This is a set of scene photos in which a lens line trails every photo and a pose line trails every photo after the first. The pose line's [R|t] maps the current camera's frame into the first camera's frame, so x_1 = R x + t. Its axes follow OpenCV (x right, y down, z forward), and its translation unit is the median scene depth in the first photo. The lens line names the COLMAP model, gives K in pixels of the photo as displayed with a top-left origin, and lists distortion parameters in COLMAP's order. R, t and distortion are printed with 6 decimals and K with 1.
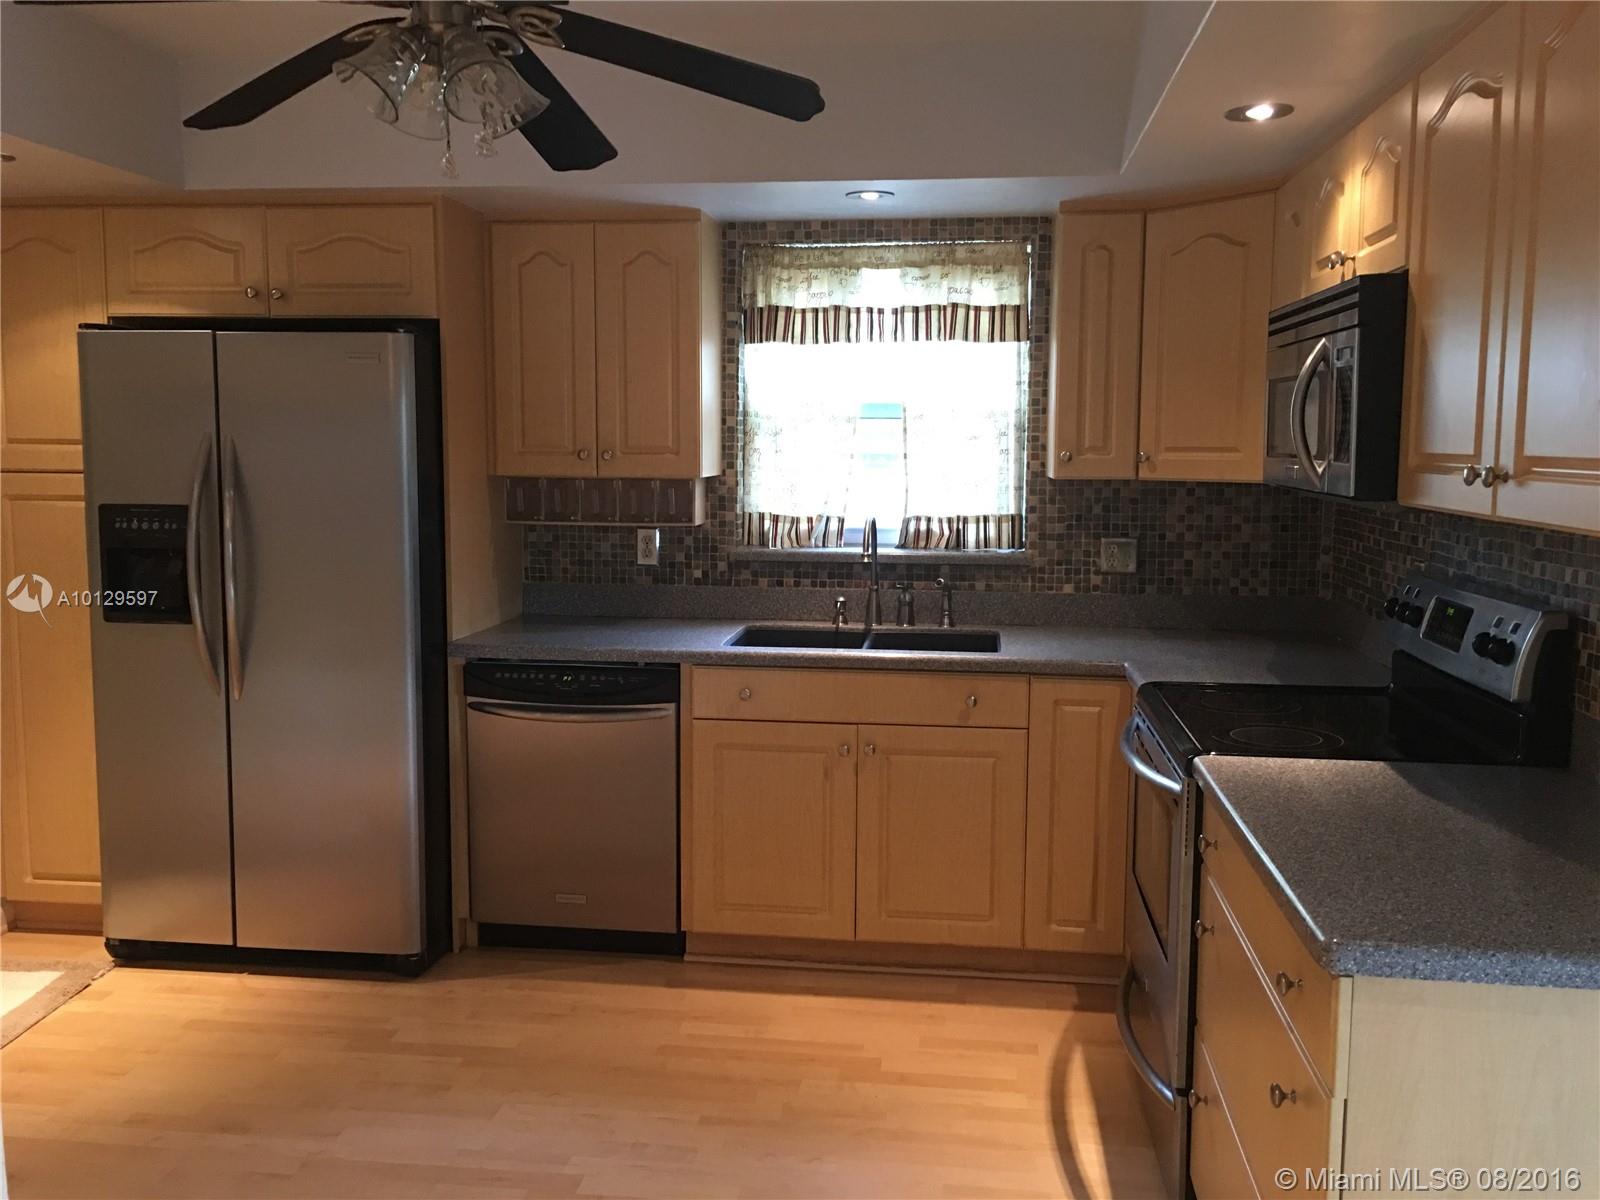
lens RADIAL K [[1396.7, 0, 800.0], [0, 1396.7, 600.0], [0, 0, 1]] dist [0.077523, -0.009740]
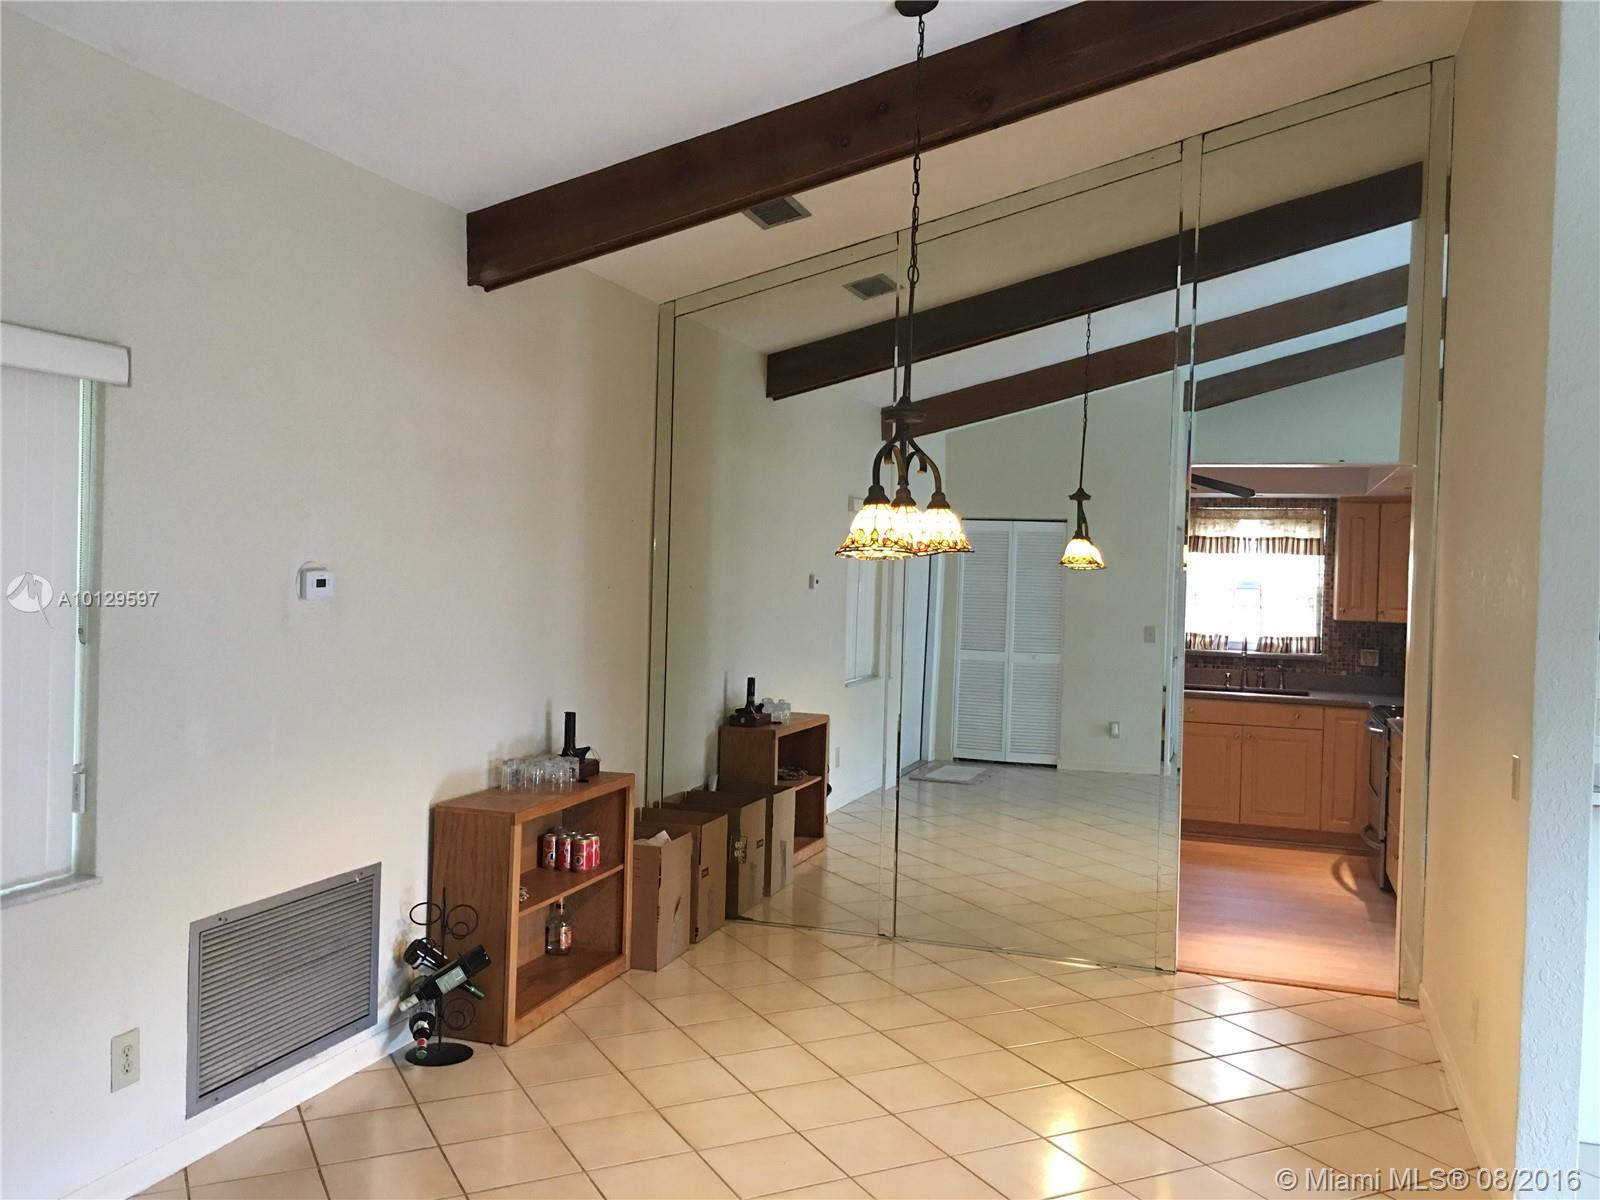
lens RADIAL K [[1396.7, 0, 800.0], [0, 1396.7, 600.0], [0, 0, 1]] dist [0.077523, -0.009740]
pose [[0.982105, 0.026554, -0.186451, -0.212572], [-0.044590, 0.994647, -0.093213, 0.115115], [0.182977, 0.099859, 0.978032, -1.206680]]
